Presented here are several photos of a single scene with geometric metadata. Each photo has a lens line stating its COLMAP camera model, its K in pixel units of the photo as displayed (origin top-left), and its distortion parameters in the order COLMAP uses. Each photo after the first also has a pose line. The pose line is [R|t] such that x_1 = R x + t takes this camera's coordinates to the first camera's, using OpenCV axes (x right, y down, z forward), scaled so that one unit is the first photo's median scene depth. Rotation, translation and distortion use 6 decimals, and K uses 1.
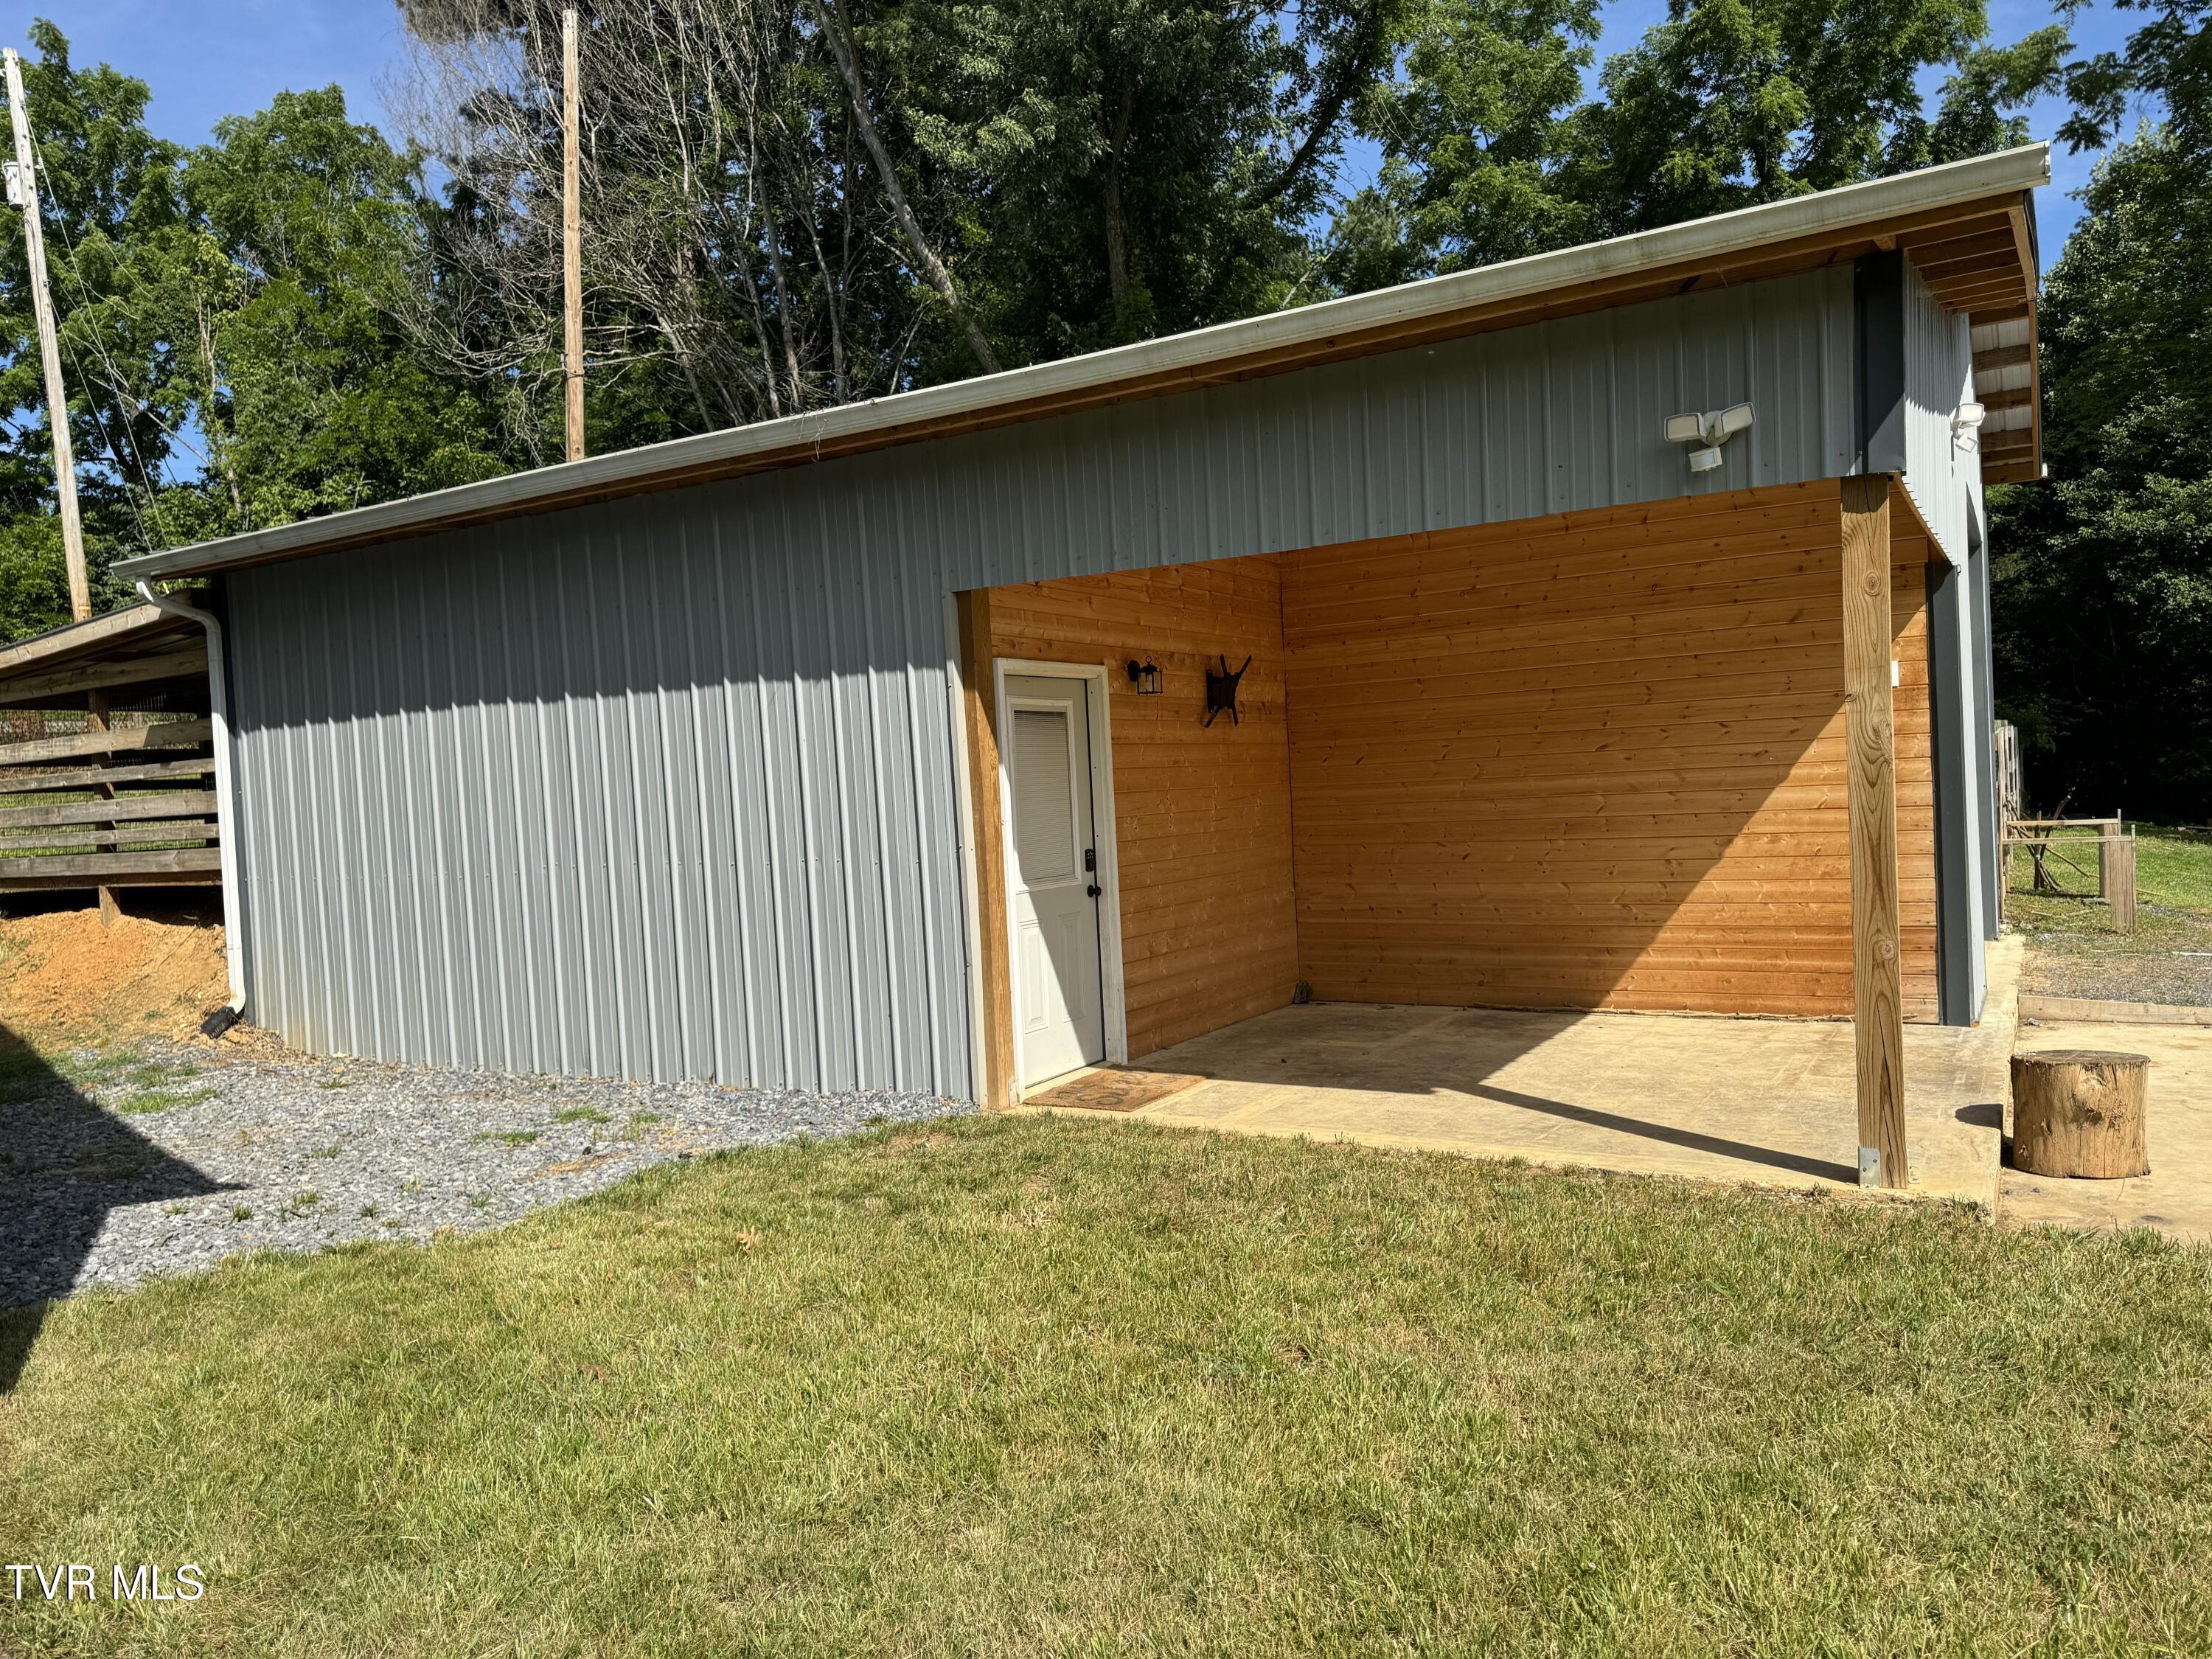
lens RADIAL K [[1546.0, 0, 1051.3], [0, 1546.0, 875.9], [0, 0, 1]] dist [0.053886, -0.007139]
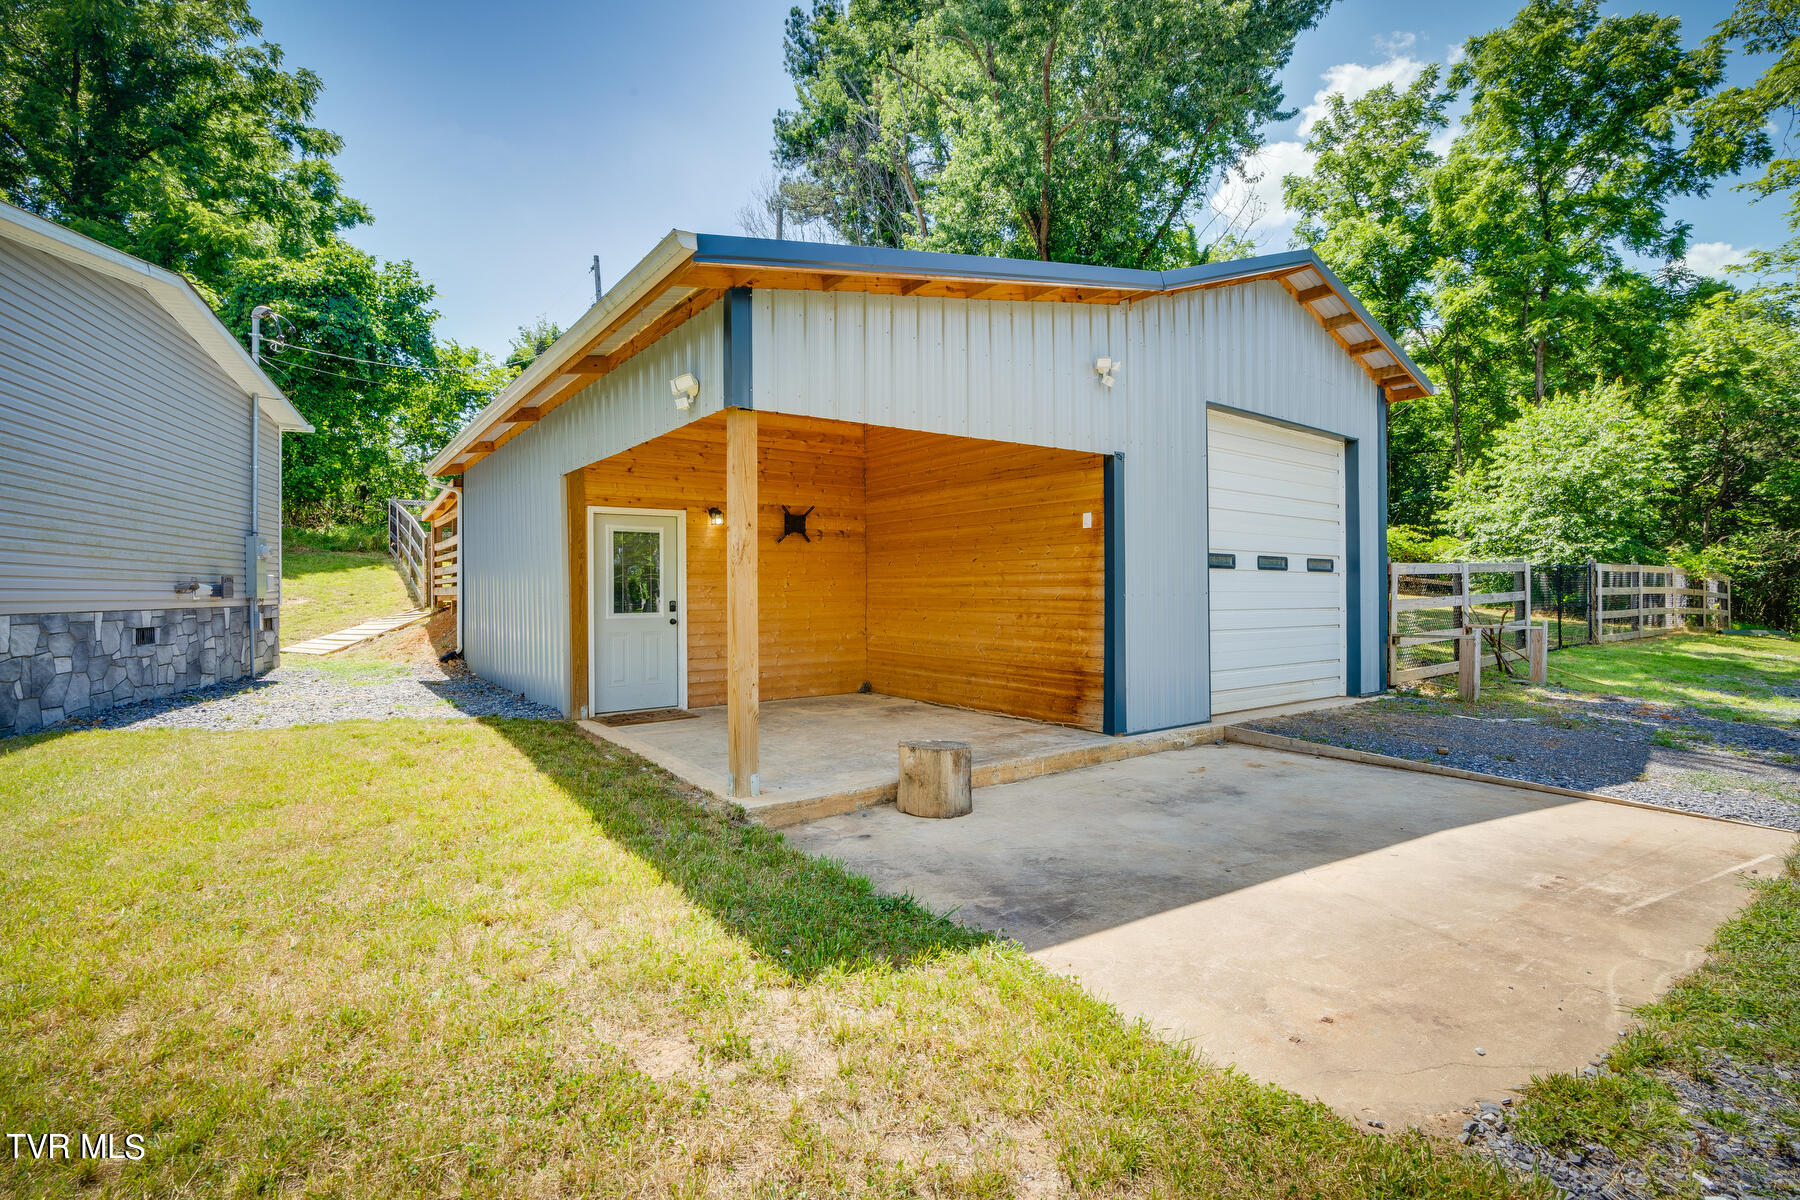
lens RADIAL K [[821.0, 0, 864.7], [0, 821.0, 597.2], [0, 0, 1]] dist [0.002125, 0.000274]
pose [[0.922927, 0.047561, -0.382026, 0.605844], [-0.058966, 0.998094, -0.018196, -0.016099], [0.380433, 0.039321, 0.923972, 0.097694]]
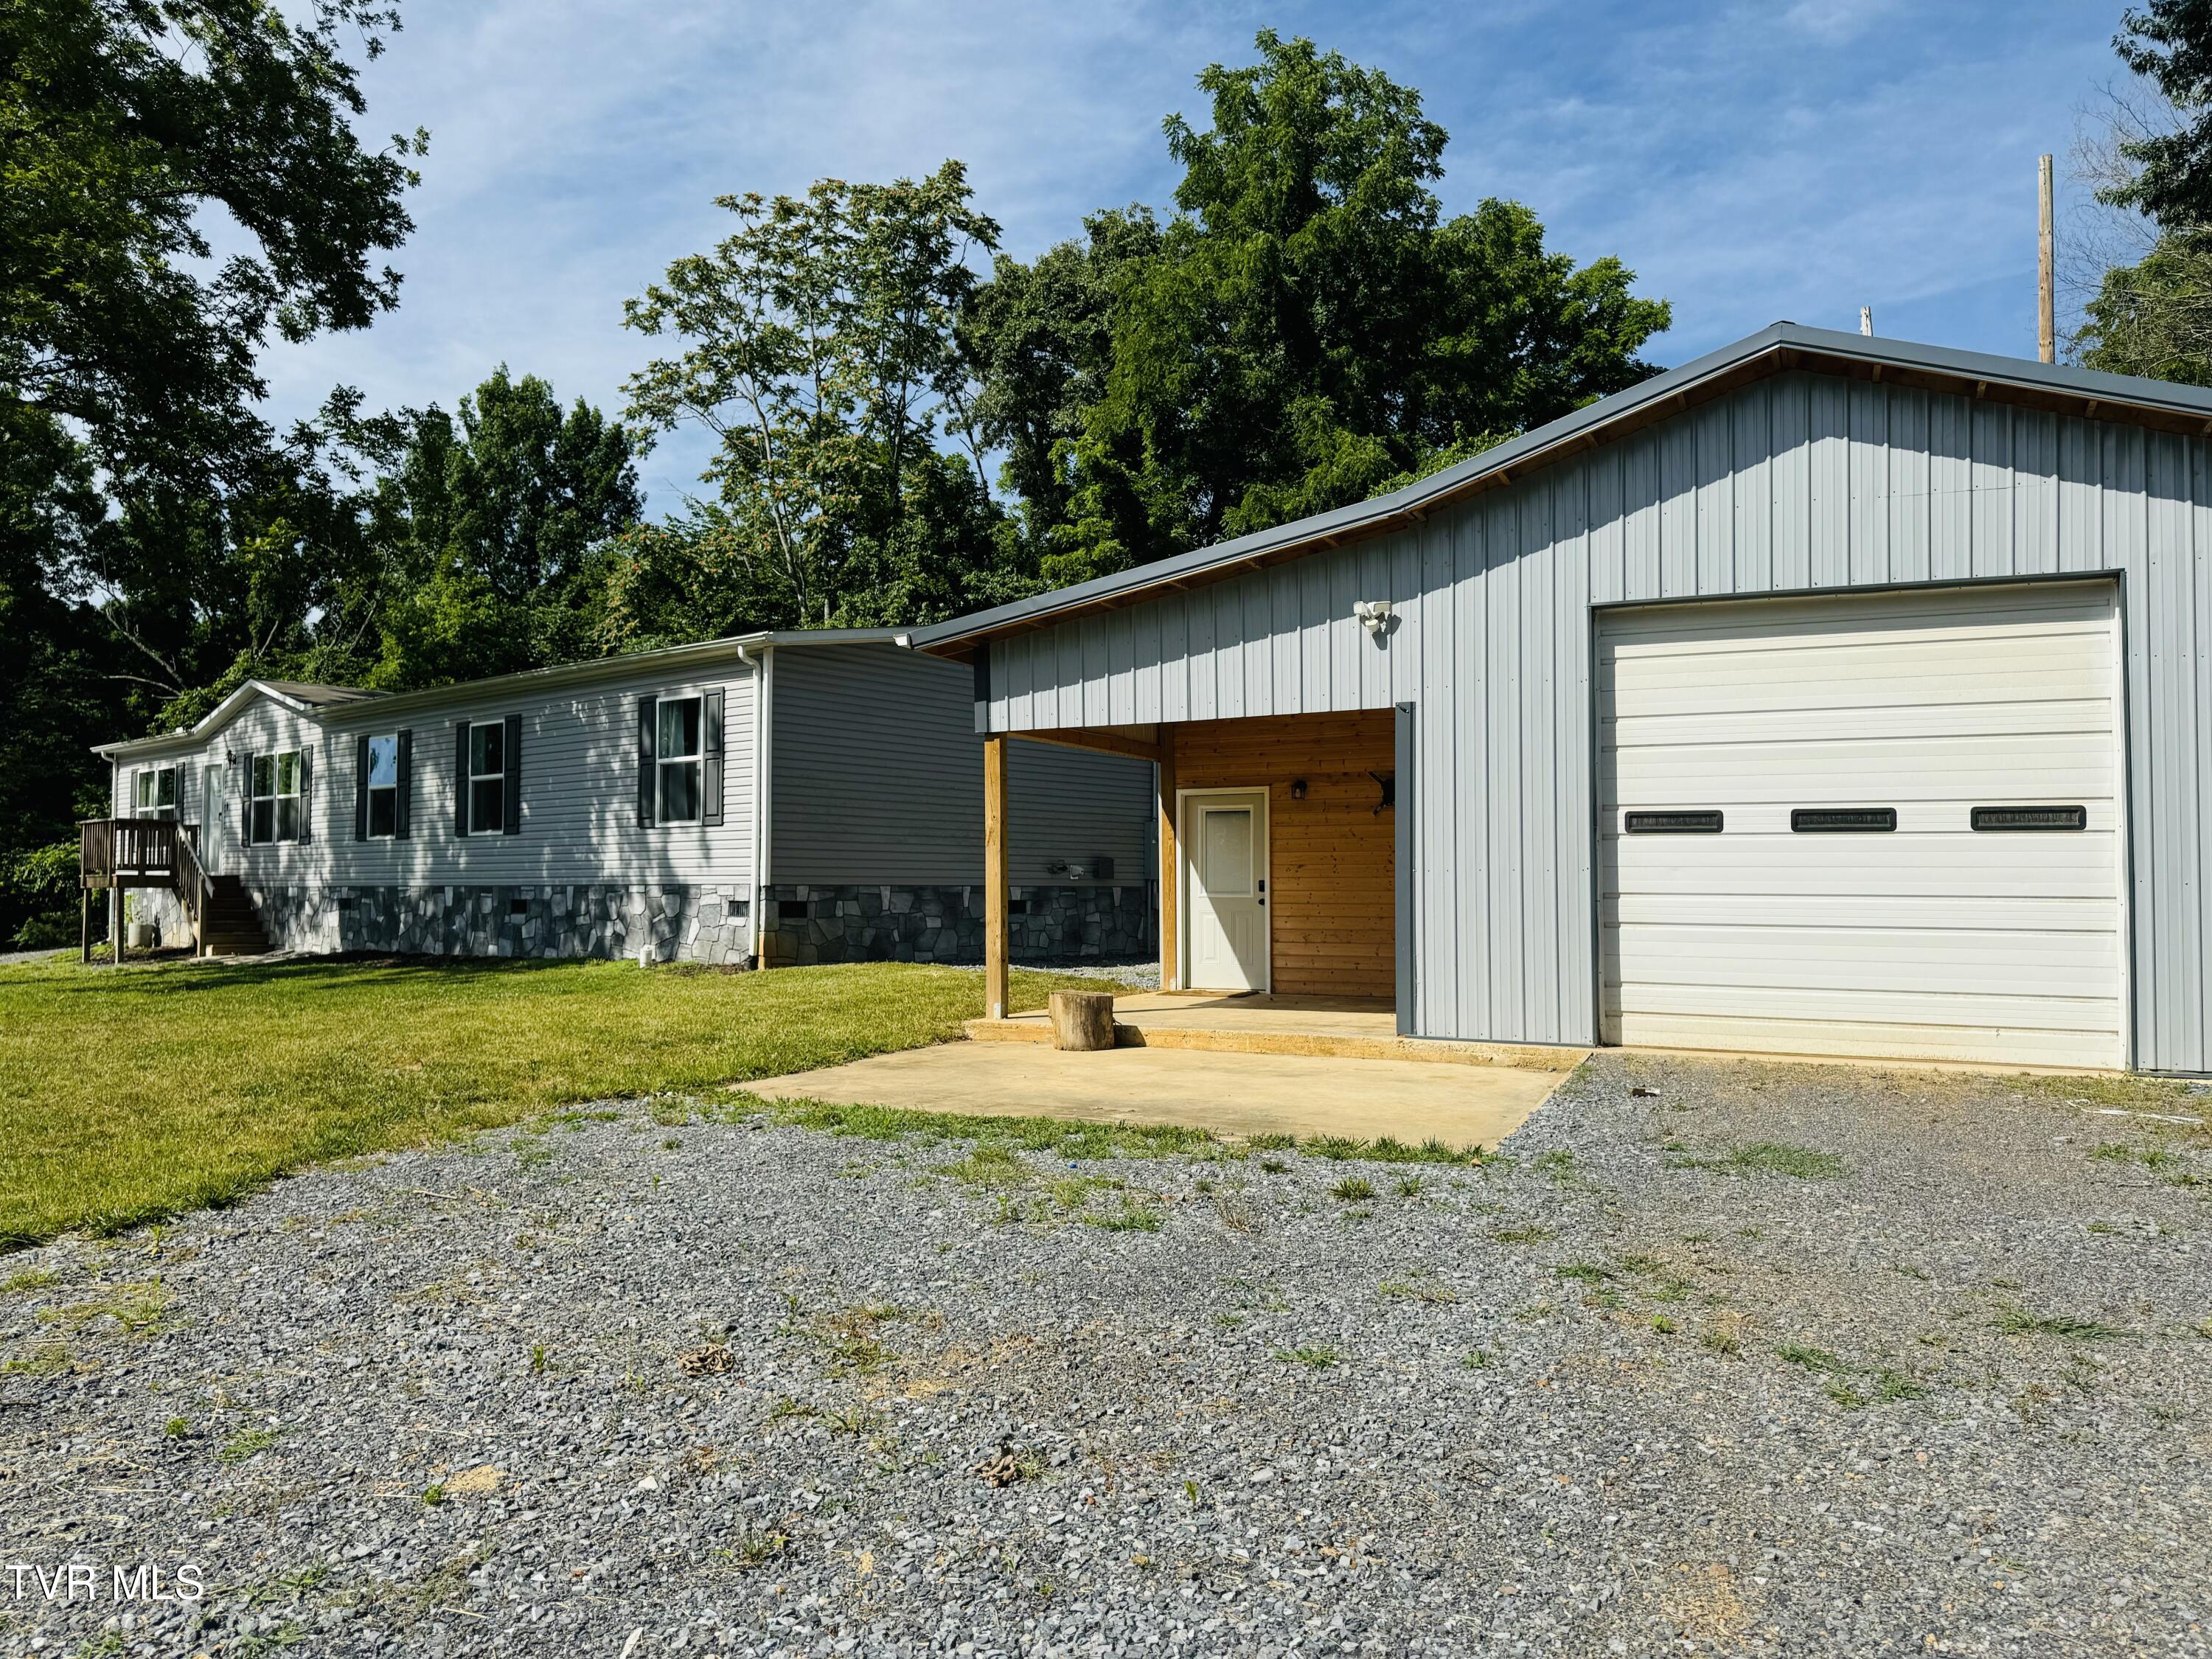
lens RADIAL K [[1546.0, 0, 1104.5], [0, 1546.0, 843.2], [0, 0, 1]] dist [0.053886, -0.007139]
pose [[0.110406, 0.022563, -0.993630, 1.746308], [-0.053820, 0.998411, 0.016691, -0.077703], [0.992428, 0.051634, 0.111445, 0.537879]]
